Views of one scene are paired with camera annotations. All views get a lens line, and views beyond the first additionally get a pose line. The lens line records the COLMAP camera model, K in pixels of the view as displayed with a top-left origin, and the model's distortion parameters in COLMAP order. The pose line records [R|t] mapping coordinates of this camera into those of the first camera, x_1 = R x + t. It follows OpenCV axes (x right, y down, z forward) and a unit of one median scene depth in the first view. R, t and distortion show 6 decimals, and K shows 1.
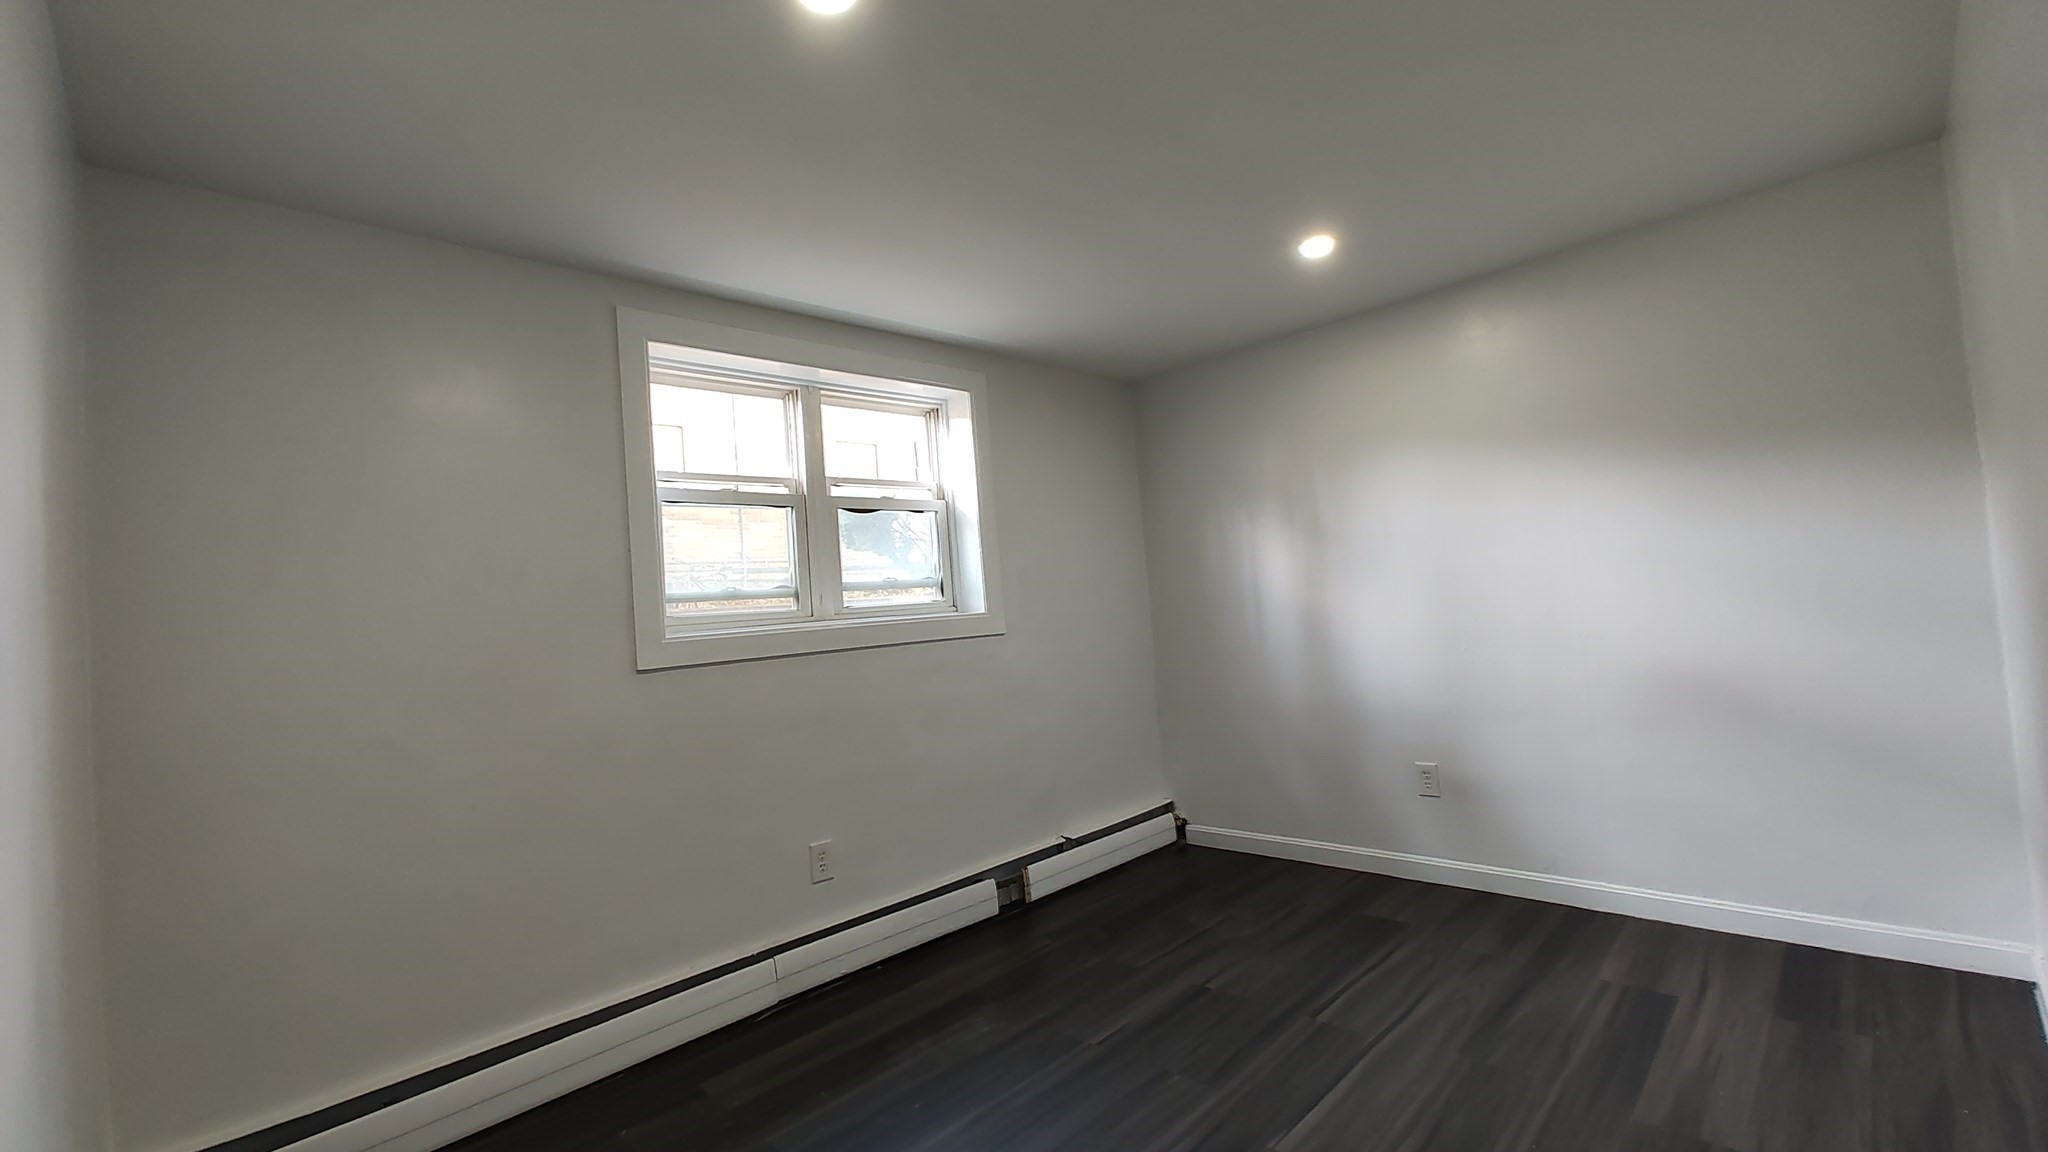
lens RADIAL K [[852.4, 0, 1013.4], [0, 852.4, 577.9], [0, 0, 1]] dist [0.001555, 0.000190]
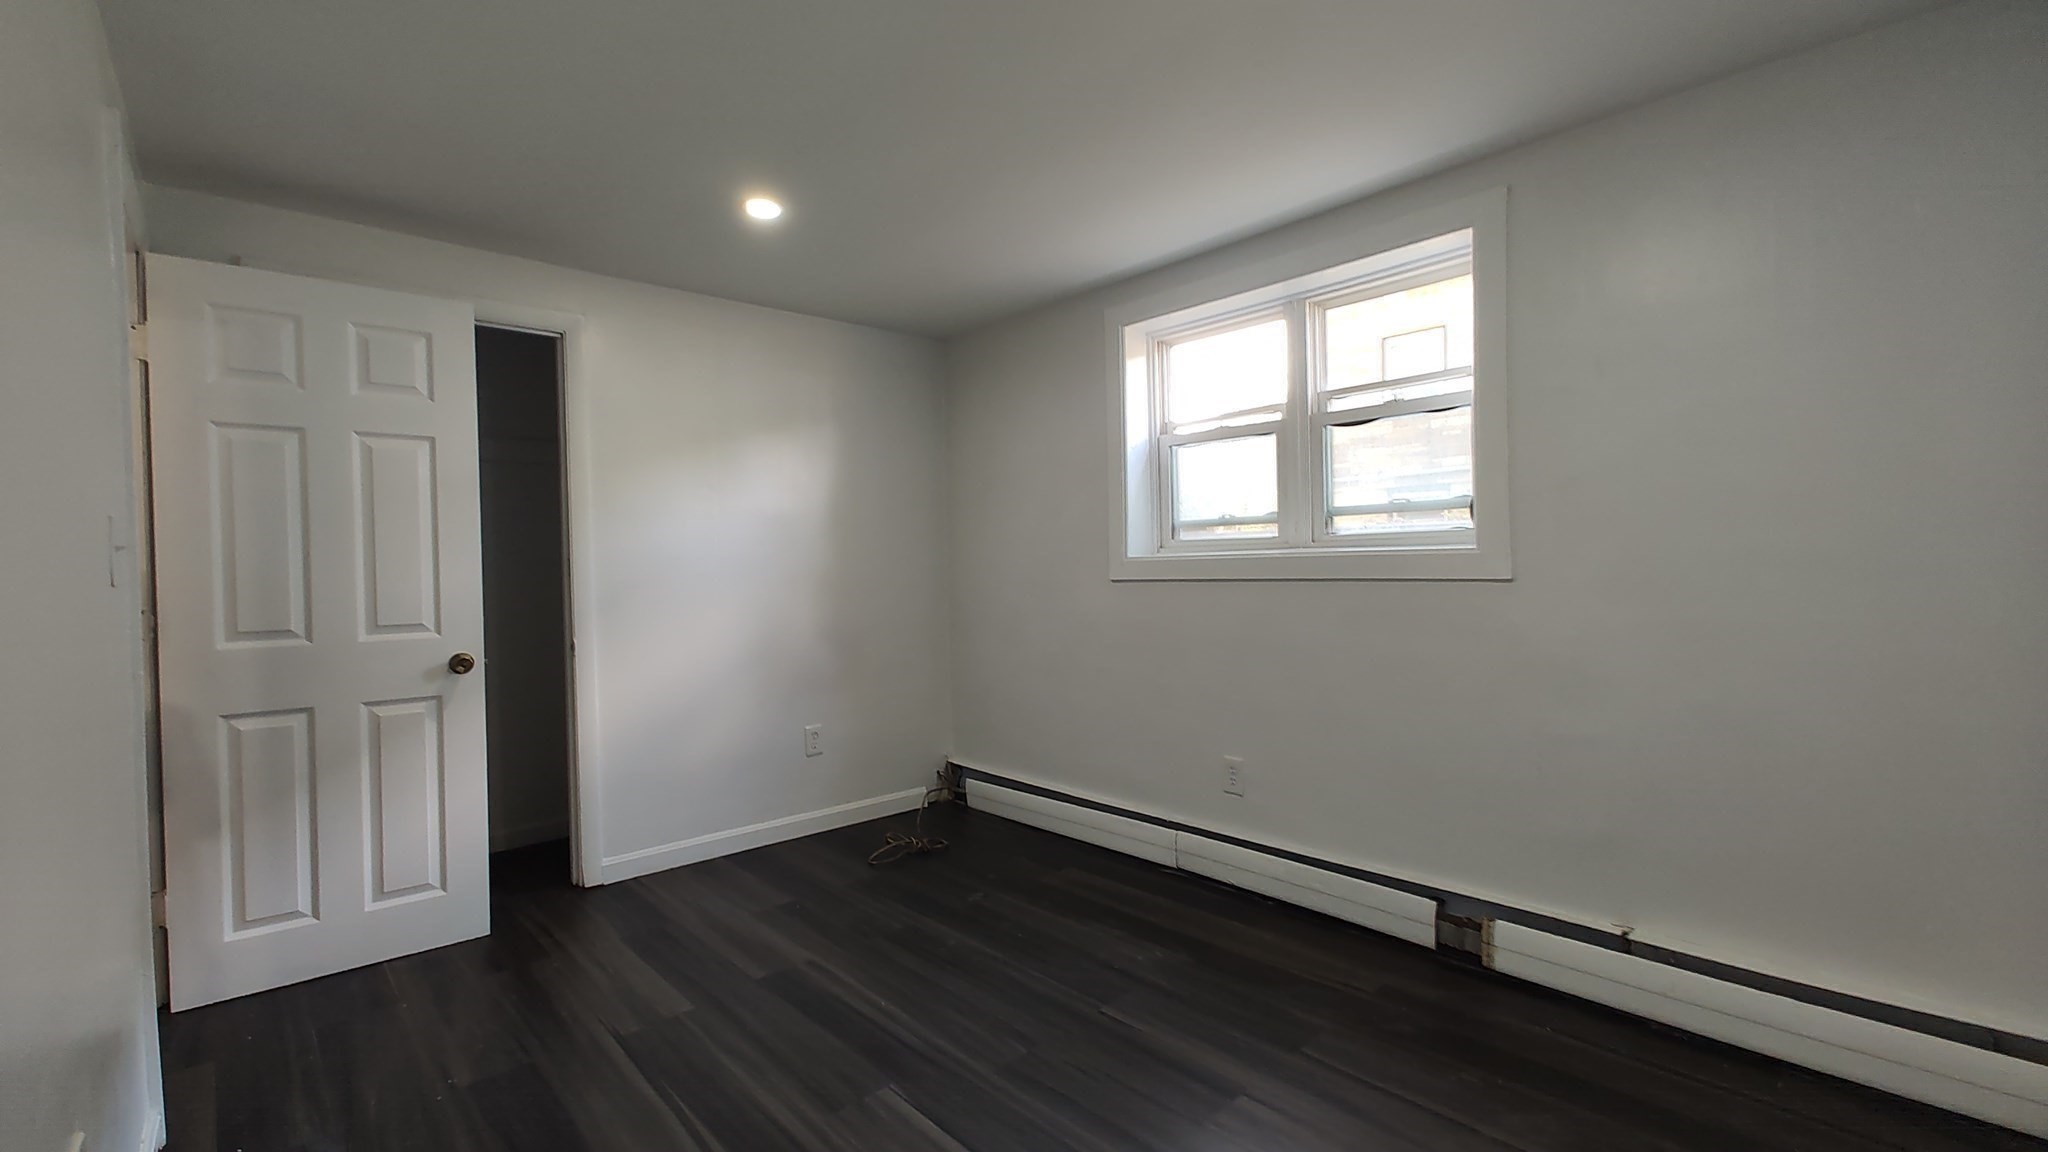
lens RADIAL K [[852.4, 0, 1013.4], [0, 852.4, 577.9], [0, 0, 1]] dist [0.001555, 0.000190]
pose [[-0.025538, 0.100806, -0.994578, 0.729330], [0.069635, 0.992665, 0.098824, -0.033445], [0.997246, -0.066734, -0.032371, 0.693090]]
